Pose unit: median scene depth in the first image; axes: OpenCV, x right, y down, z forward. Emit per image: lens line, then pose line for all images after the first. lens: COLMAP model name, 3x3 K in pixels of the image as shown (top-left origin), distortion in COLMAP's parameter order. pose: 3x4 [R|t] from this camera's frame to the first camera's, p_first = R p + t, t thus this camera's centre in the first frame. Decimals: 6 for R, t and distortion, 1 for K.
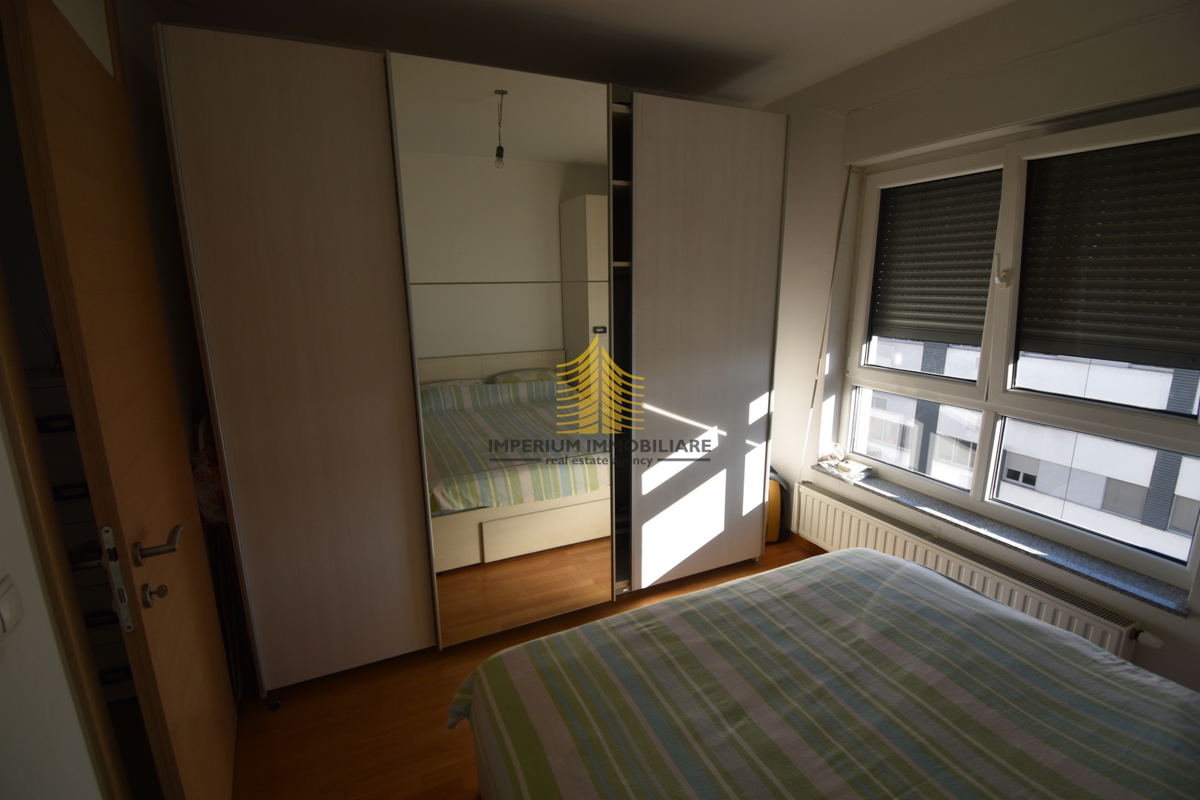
lens RADIAL K [[537.4, 0, 601.5], [0, 537.4, 398.6], [0, 0, 1]] dist [-0.001600, -0.013897]
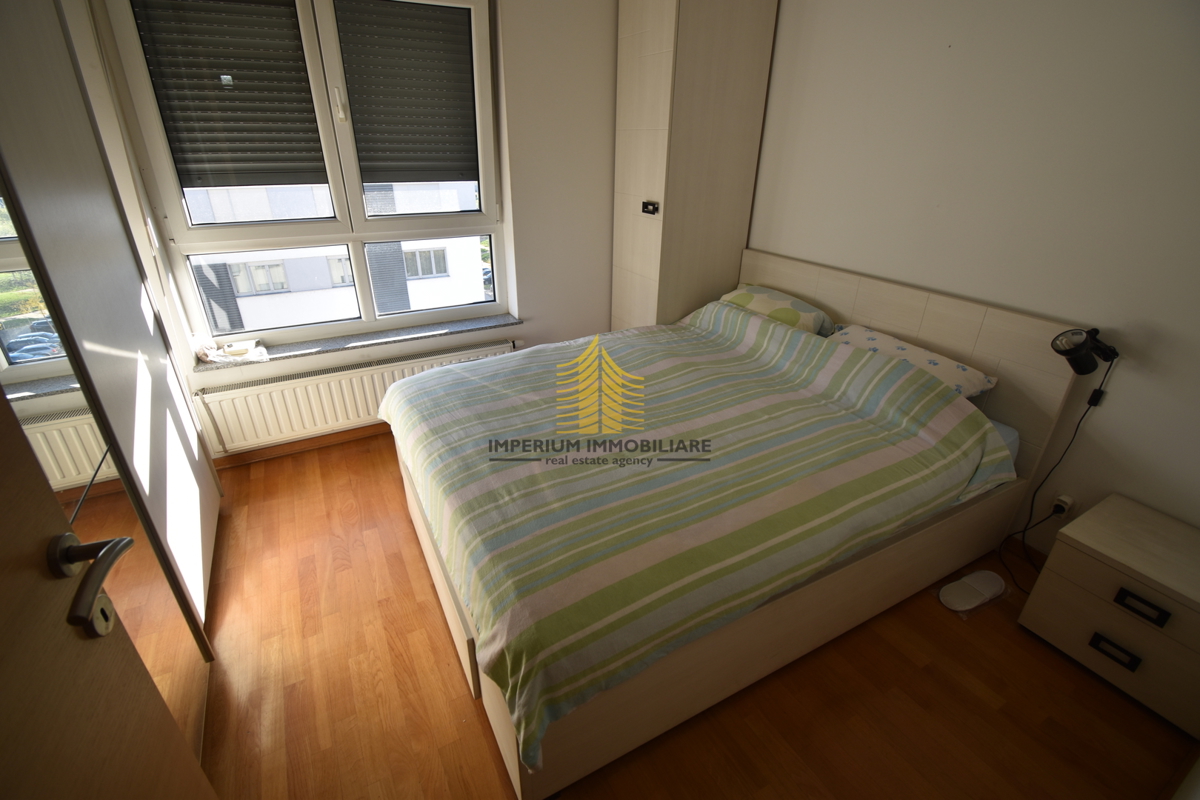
lens RADIAL K [[537.4, 0, 603.8], [0, 537.4, 399.4], [0, 0, 1]] dist [-0.001600, -0.013897]
pose [[-0.098312, -0.420401, 0.901996, -0.504752], [0.197888, 0.880028, 0.431731, -0.069784], [-0.975282, 0.220939, -0.003325, 0.566717]]
